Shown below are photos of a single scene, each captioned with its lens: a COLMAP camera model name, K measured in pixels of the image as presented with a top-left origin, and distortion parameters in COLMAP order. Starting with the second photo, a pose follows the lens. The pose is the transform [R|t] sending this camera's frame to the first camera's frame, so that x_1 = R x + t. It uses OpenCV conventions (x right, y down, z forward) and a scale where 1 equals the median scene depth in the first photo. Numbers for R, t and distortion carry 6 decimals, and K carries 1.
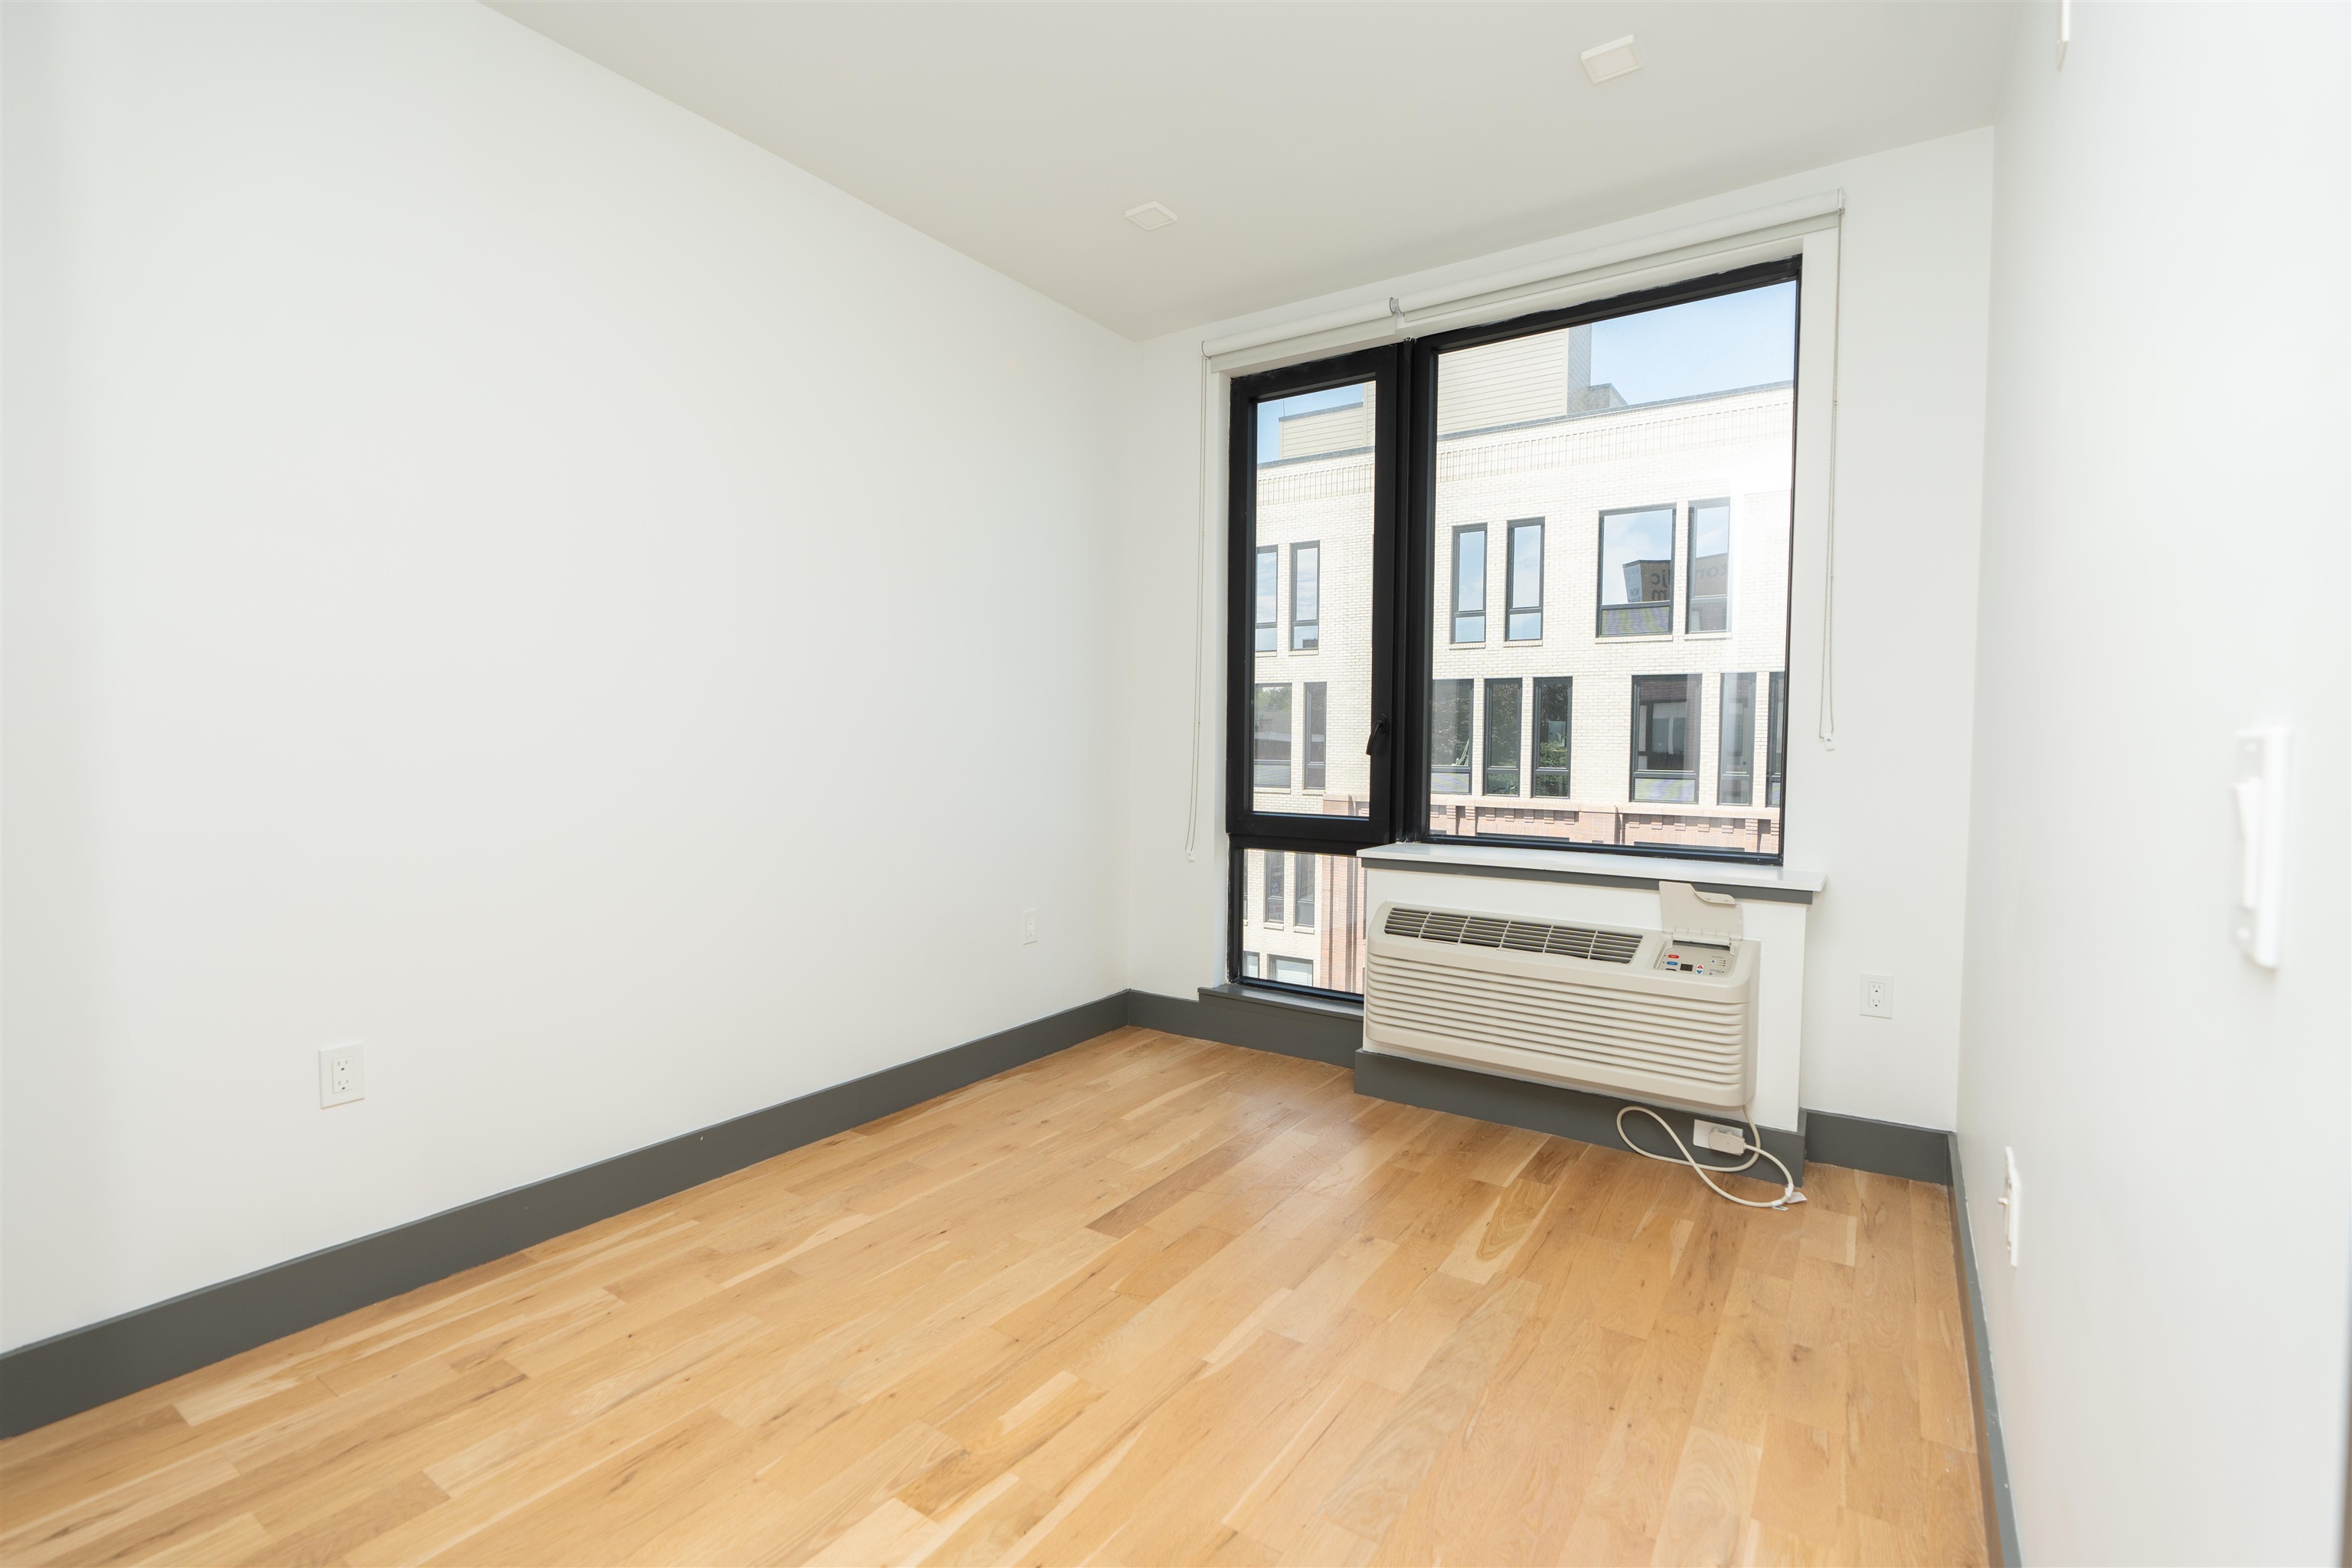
lens RADIAL K [[1067.6, 0, 1150.7], [0, 1067.6, 774.6], [0, 0, 1]] dist [-0.002768, 0.000060]
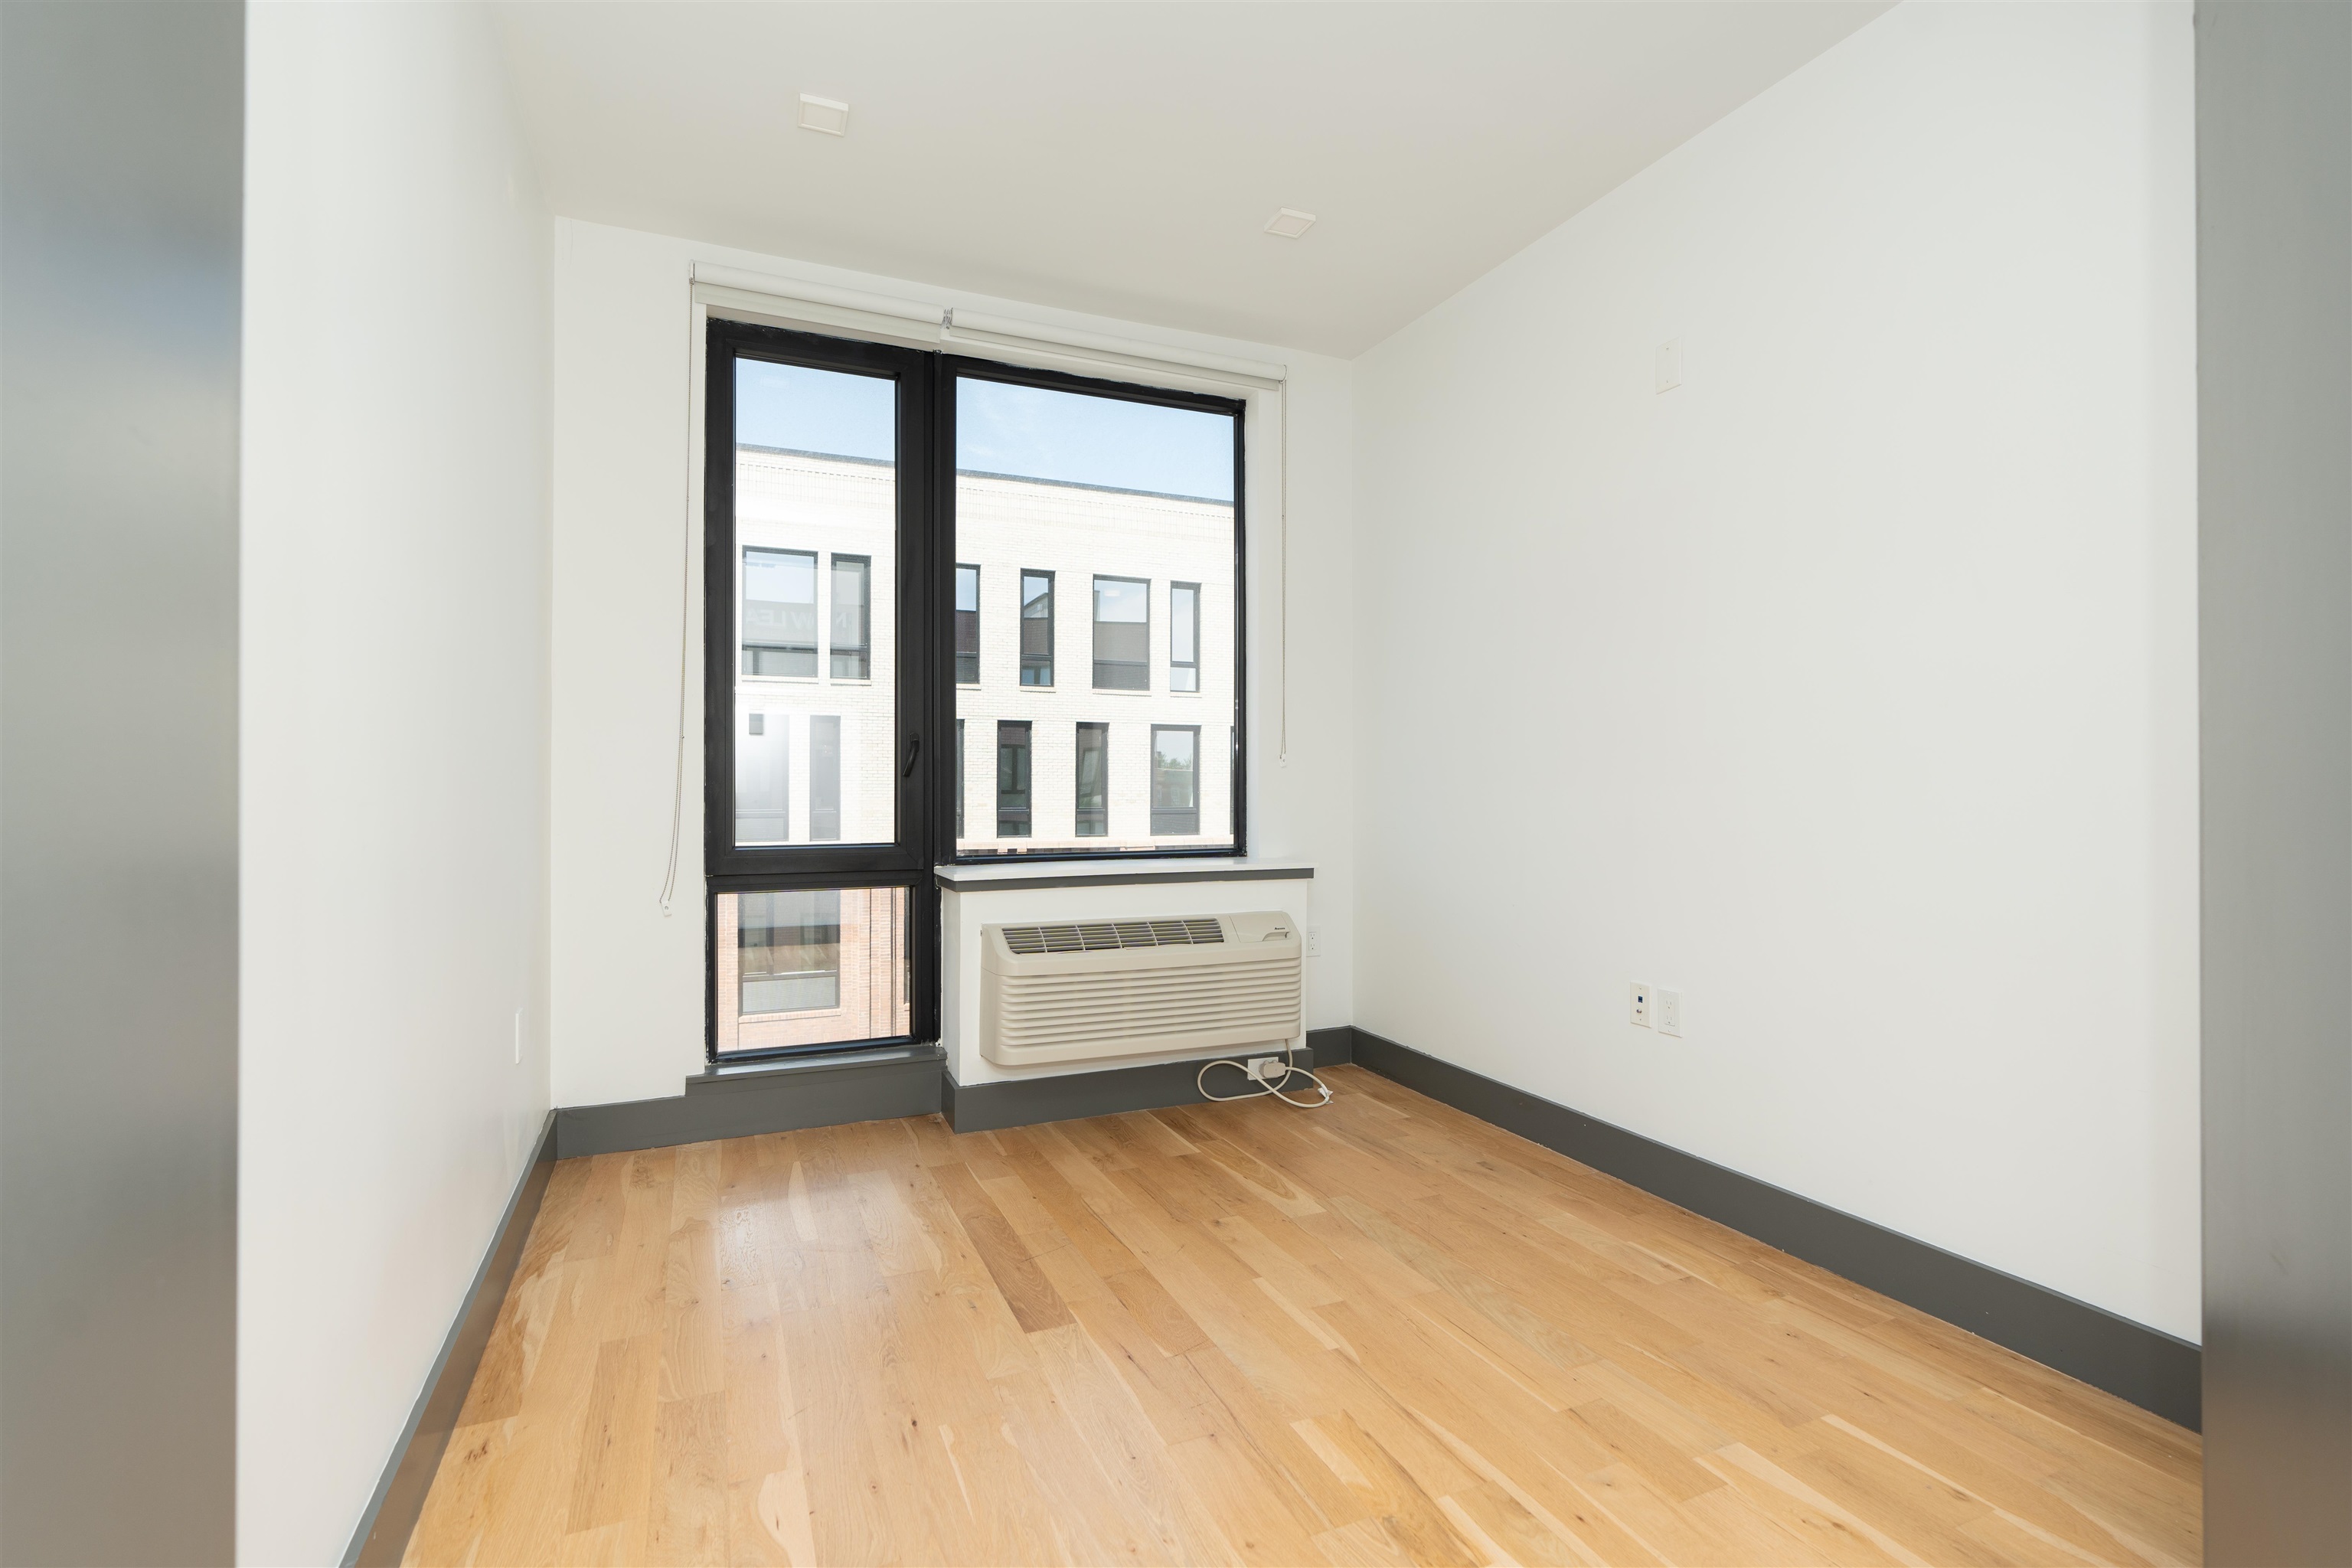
lens RADIAL K [[1091.8, 0, 1173.8], [0, 1091.8, 776.7], [0, 0, 1]] dist [-0.003269, -0.000059]
pose [[0.513903, 0.001012, 0.857848, -0.621199], [0.033018, 0.999235, -0.020958, 0.012493], [-0.857213, 0.039095, 0.513477, 0.385080]]
